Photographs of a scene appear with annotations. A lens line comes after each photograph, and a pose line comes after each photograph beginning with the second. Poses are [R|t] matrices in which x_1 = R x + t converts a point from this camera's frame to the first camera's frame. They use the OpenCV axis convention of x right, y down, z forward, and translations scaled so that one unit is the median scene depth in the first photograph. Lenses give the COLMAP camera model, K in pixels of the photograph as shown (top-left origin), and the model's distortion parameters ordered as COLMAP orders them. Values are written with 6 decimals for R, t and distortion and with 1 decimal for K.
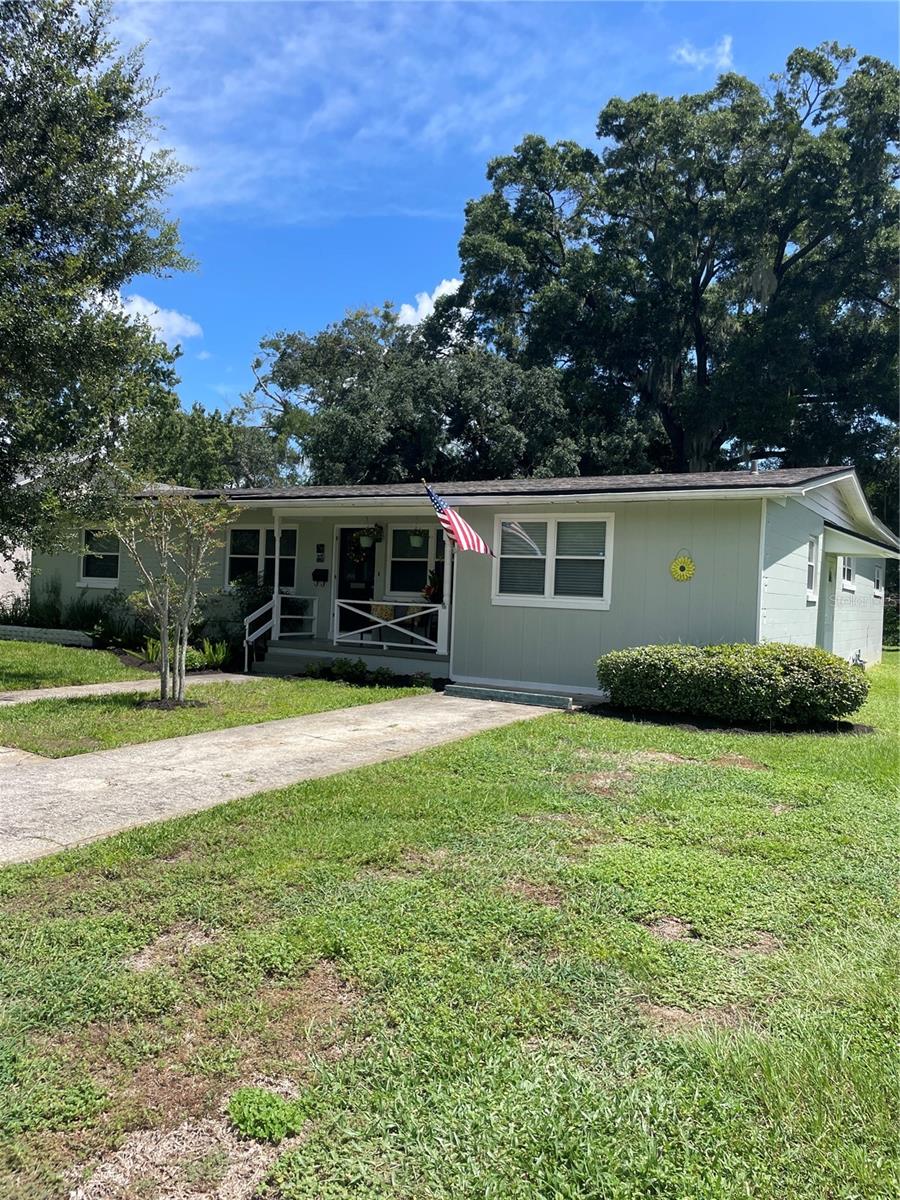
lens RADIAL K [[914.6, 0, 450.1], [0, 914.6, 600.7], [0, 0, 1]] dist [0.079669, 0.002068]
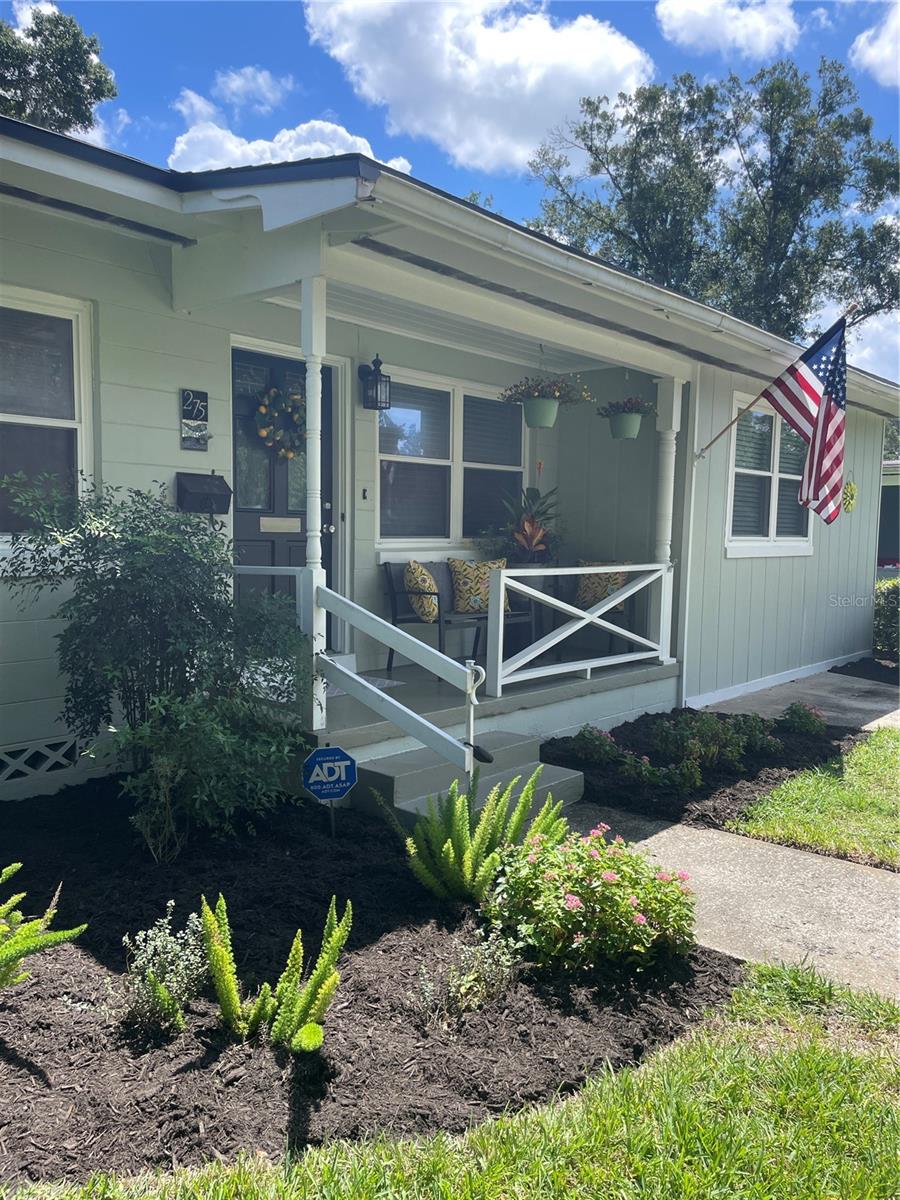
lens RADIAL K [[914.6, 0, 450.3], [0, 914.6, 601.6], [0, 0, 1]] dist [0.079669, 0.002068]
pose [[0.167455, -0.132524, 0.976932, -0.498593], [-0.012813, 0.990548, 0.136567, -0.040659], [-0.985796, -0.035386, 0.164174, 0.991941]]
